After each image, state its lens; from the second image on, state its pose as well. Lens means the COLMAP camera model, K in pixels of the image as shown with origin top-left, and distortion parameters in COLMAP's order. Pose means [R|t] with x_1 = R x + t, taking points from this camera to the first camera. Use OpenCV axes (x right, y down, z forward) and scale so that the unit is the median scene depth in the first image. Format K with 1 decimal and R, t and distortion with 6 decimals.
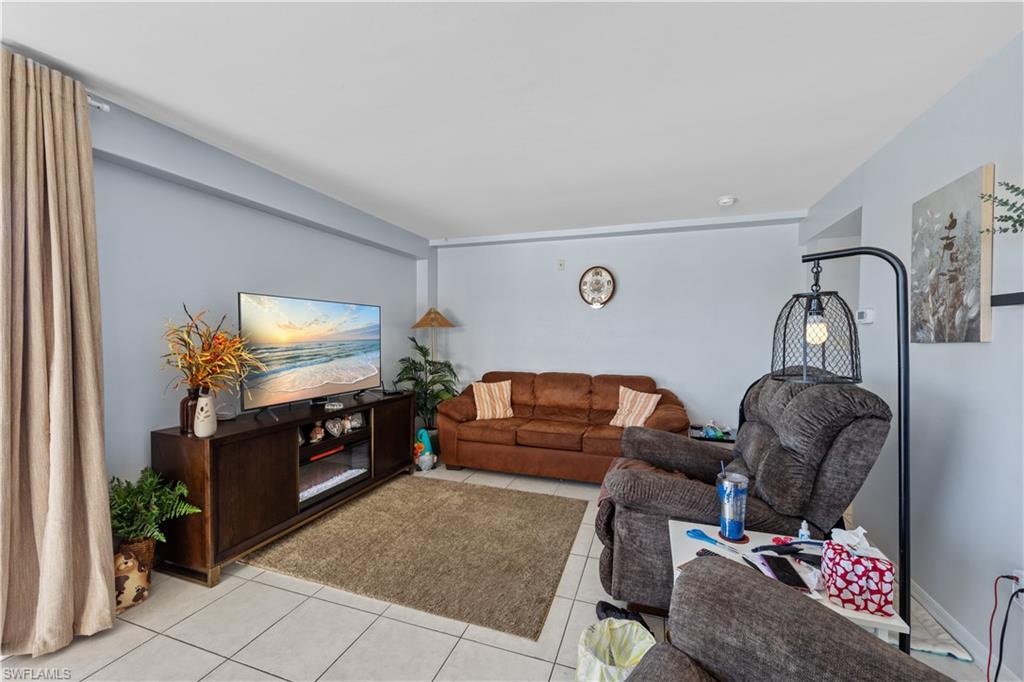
lens RADIAL K [[410.6, 0, 518.4], [0, 410.6, 345.7], [0, 0, 1]] dist [0.006571, -0.000231]
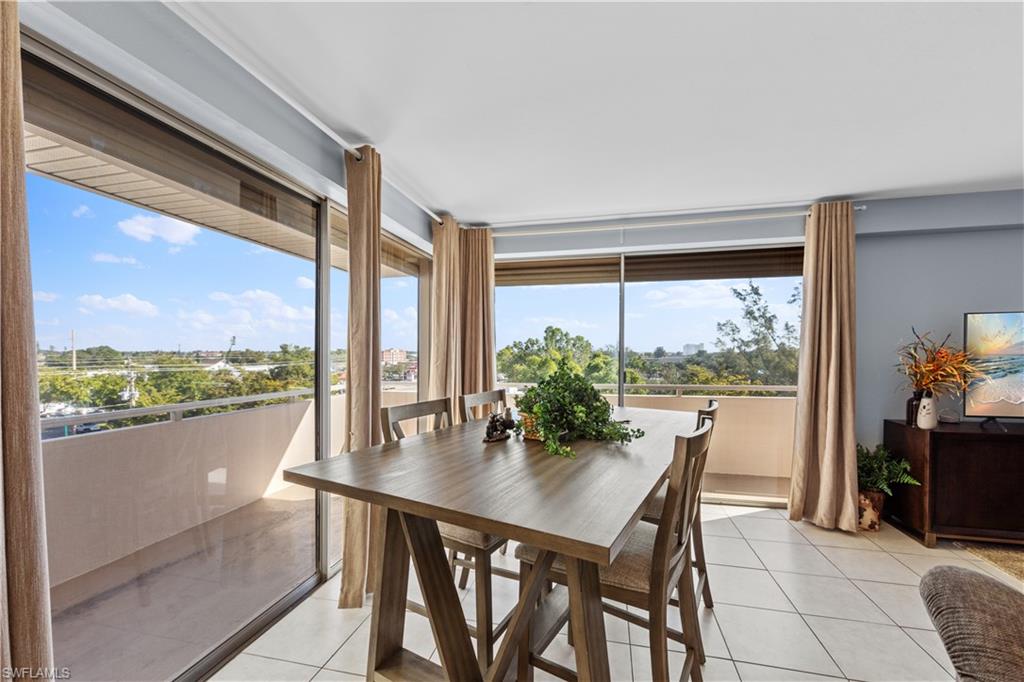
lens RADIAL K [[410.6, 0, 511.0], [0, 410.6, 361.3], [0, 0, 1]] dist [0.006571, -0.000231]
pose [[0.102299, 0.018827, -0.994576, 0.390172], [-0.023601, 0.999585, 0.016494, 0.018230], [0.994474, 0.021786, 0.102701, -0.430464]]
